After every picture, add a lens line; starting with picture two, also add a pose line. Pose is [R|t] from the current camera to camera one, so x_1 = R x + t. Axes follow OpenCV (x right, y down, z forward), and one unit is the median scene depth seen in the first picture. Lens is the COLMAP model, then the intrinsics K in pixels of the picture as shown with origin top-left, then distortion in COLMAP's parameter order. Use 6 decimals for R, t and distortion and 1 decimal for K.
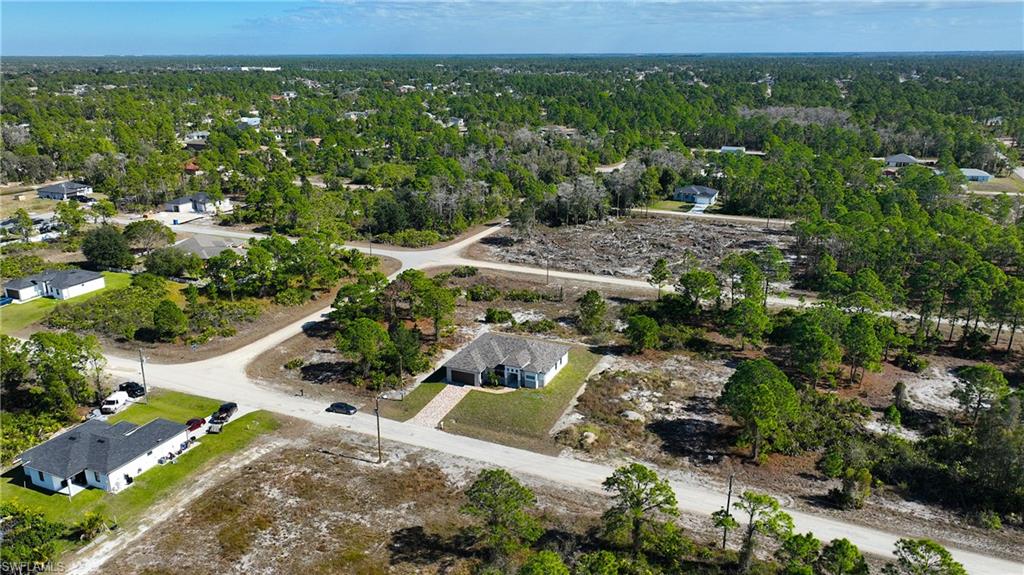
lens RADIAL K [[714.6, 0, 512.0], [0, 714.6, 287.5], [0, 0, 1]] dist [-0.001822, 0.003506]
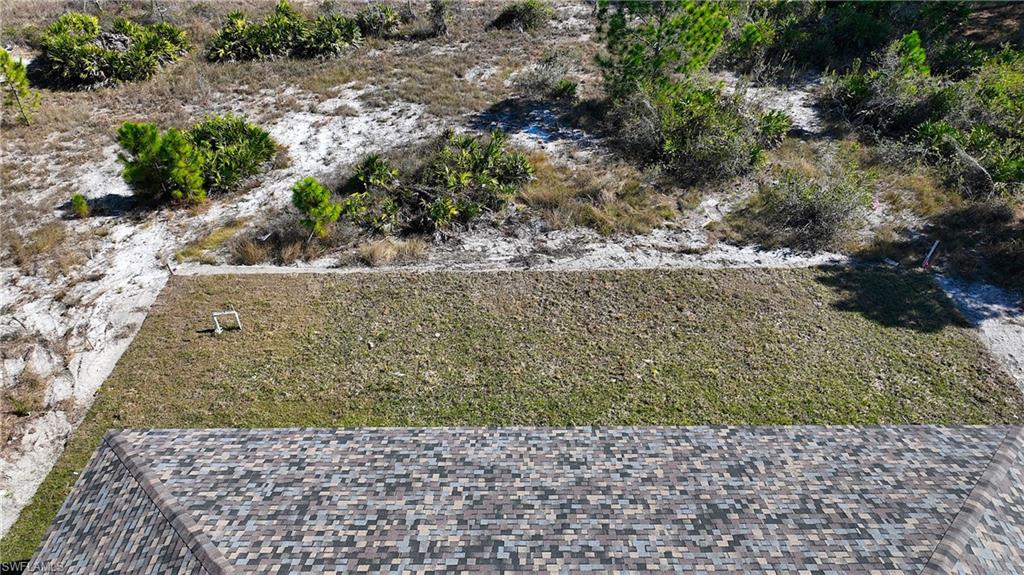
lens RADIAL K [[714.6, 0, 512.0], [0, 714.6, 287.5], [0, 0, 1]] dist [-0.001822, 0.003506]
pose [[0.915324, -0.251358, 0.314644, -0.011563], [0.126279, 0.921039, 0.368430, 0.012839], [-0.382407, -0.297499, 0.874791, 0.801333]]
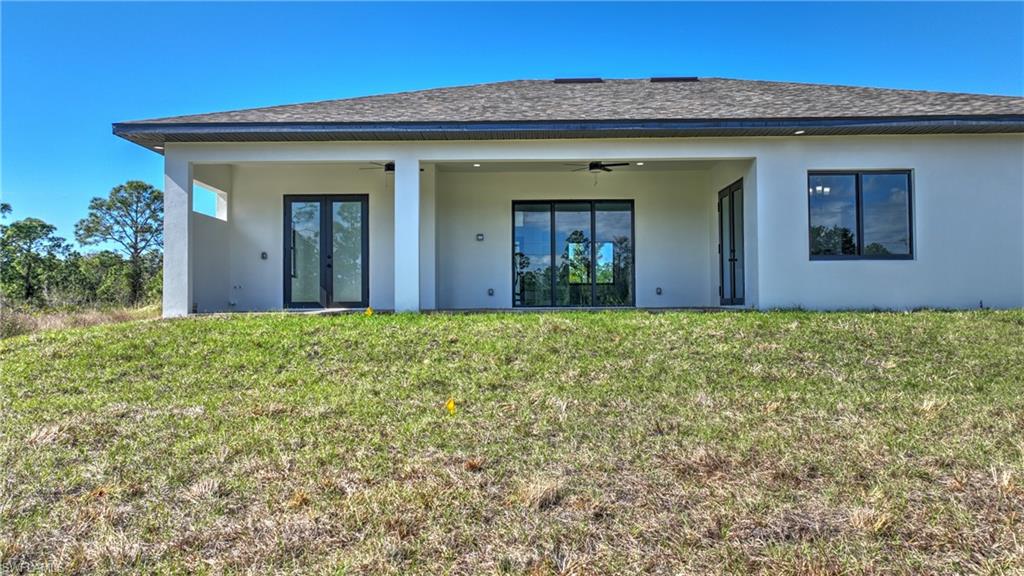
lens RADIAL K [[726.8, 0, 512.0], [0, 726.8, 288.0], [0, 0, 1]] dist [0.002971, -0.004560]
pose [[-0.916533, 0.000961, -0.399959, 0.063122], [-0.109887, 0.960909, 0.254124, 0.062861], [0.384568, 0.276863, -0.880599, 0.936952]]
